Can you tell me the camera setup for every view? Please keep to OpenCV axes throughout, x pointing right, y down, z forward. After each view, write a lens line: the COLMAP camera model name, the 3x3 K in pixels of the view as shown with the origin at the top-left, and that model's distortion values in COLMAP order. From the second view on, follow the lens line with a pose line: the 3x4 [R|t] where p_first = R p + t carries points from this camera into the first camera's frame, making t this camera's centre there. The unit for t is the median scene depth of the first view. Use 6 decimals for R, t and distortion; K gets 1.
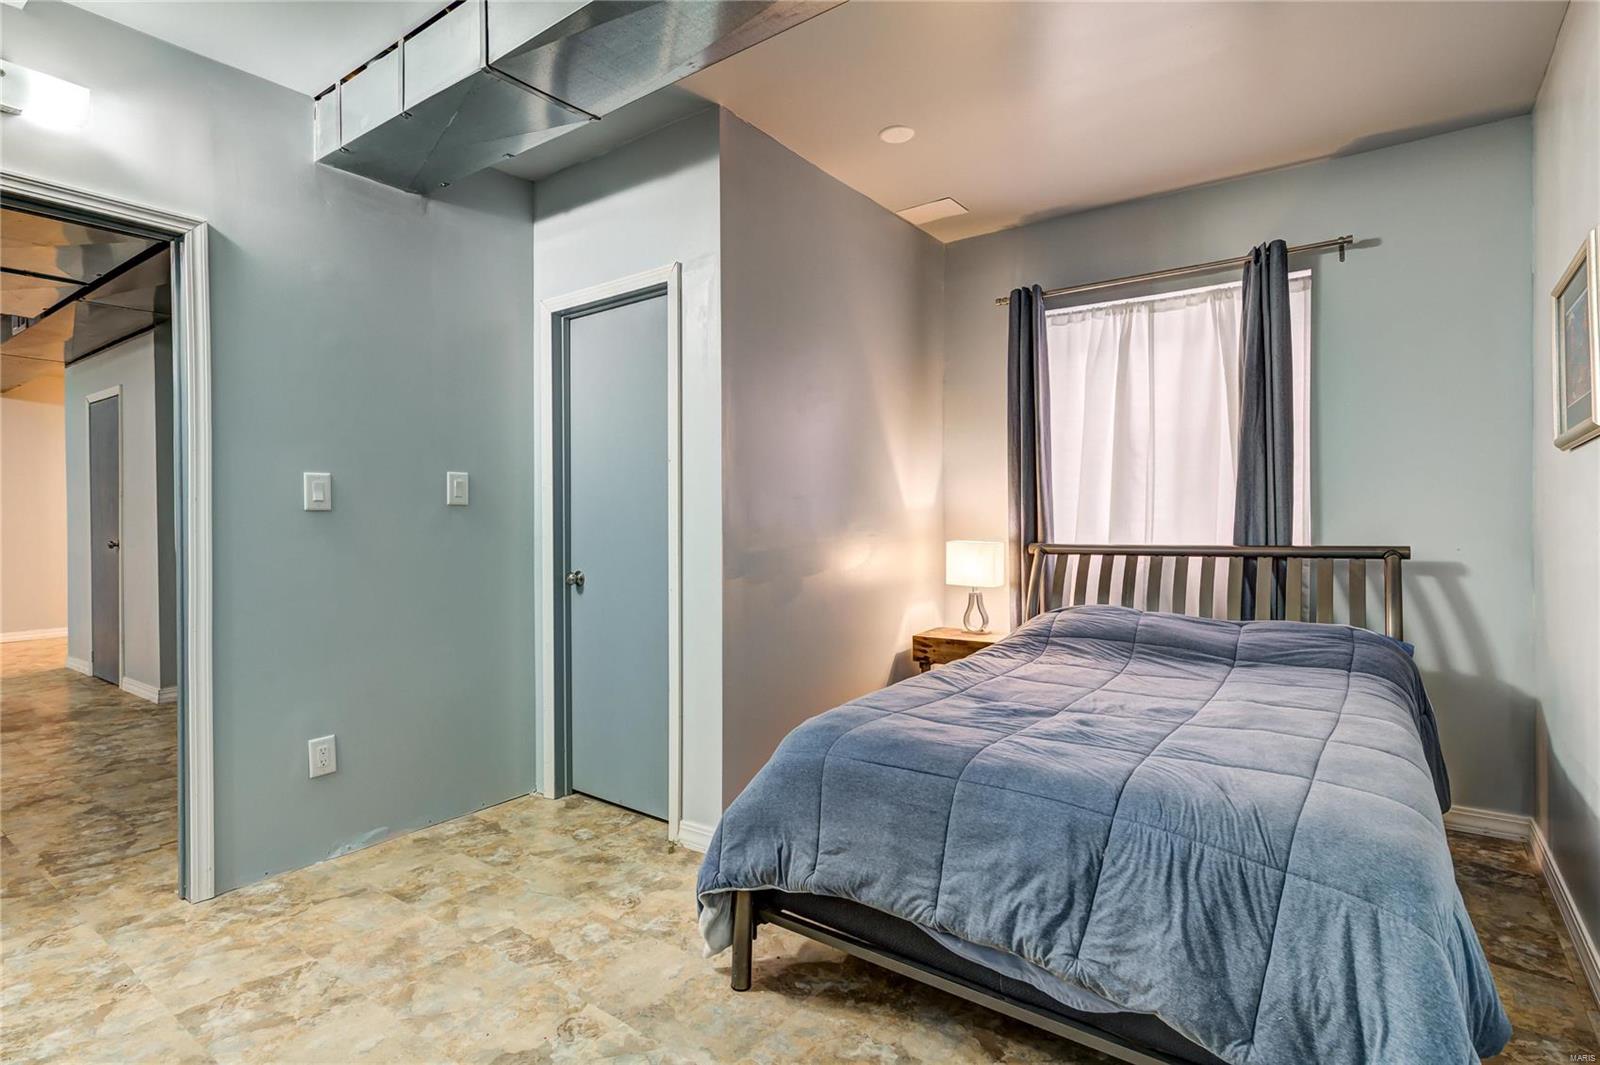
lens RADIAL K [[795.9, 0, 797.0], [0, 795.9, 522.4], [0, 0, 1]] dist [0.004824, -0.000624]
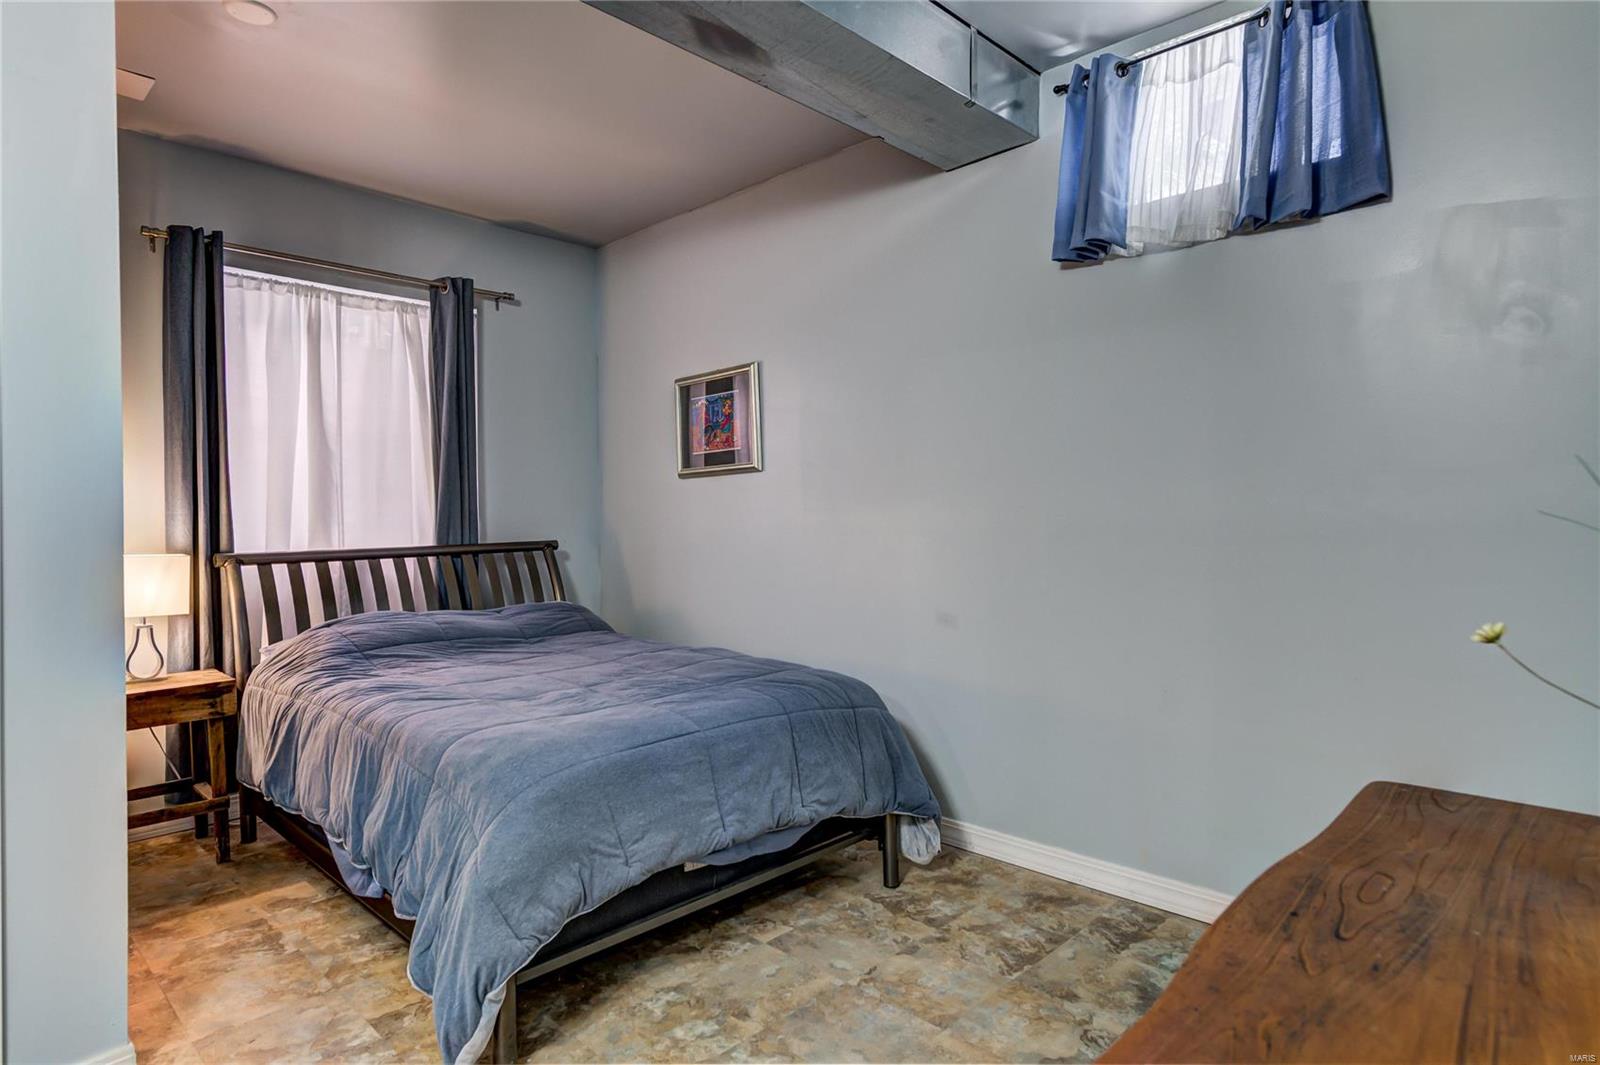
lens RADIAL K [[895.2, 0, 800.5], [0, 895.2, 525.5], [0, 0, 1]] dist [0.005389, -0.001162]
pose [[0.126324, -0.009494, 0.991944, -0.576813], [0.013963, 0.999872, 0.007792, -0.000697], [-0.991891, 0.012866, 0.126441, 0.338339]]
